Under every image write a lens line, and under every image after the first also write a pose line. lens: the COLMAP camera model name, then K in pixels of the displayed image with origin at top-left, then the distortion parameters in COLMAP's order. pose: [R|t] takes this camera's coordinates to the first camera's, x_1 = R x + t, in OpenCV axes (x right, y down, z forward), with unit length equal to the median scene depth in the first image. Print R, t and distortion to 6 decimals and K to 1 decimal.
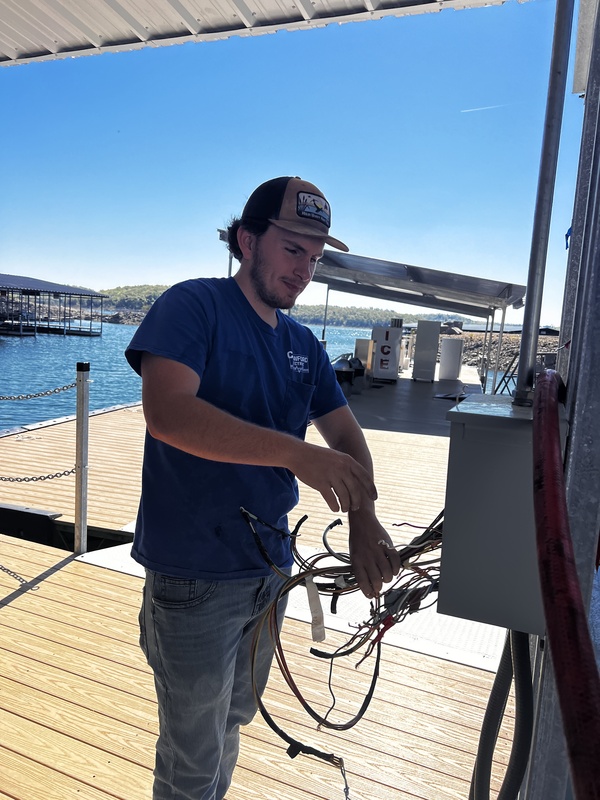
lens RADIAL K [[608.9, 0, 300.0], [0, 608.9, 400.0], [0, 0, 1]] dist [0.042325, -0.055417]
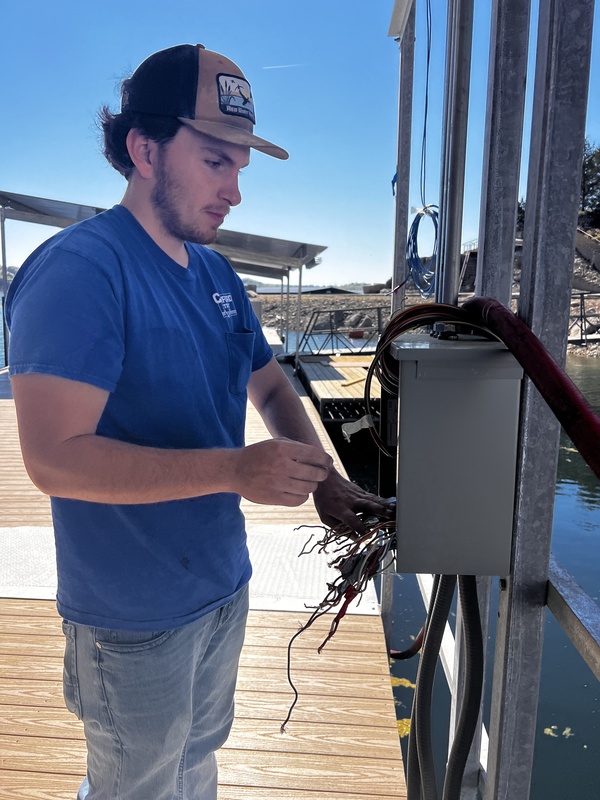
lens RADIAL K [[608.9, 0, 300.0], [0, 608.9, 400.0], [0, 0, 1]] dist [0.042325, -0.055417]
pose [[0.944822, -0.109112, 0.308878, -0.067062], [0.092323, 0.993370, 0.068505, 0.006880], [-0.314305, -0.036208, 0.948631, 0.078691]]
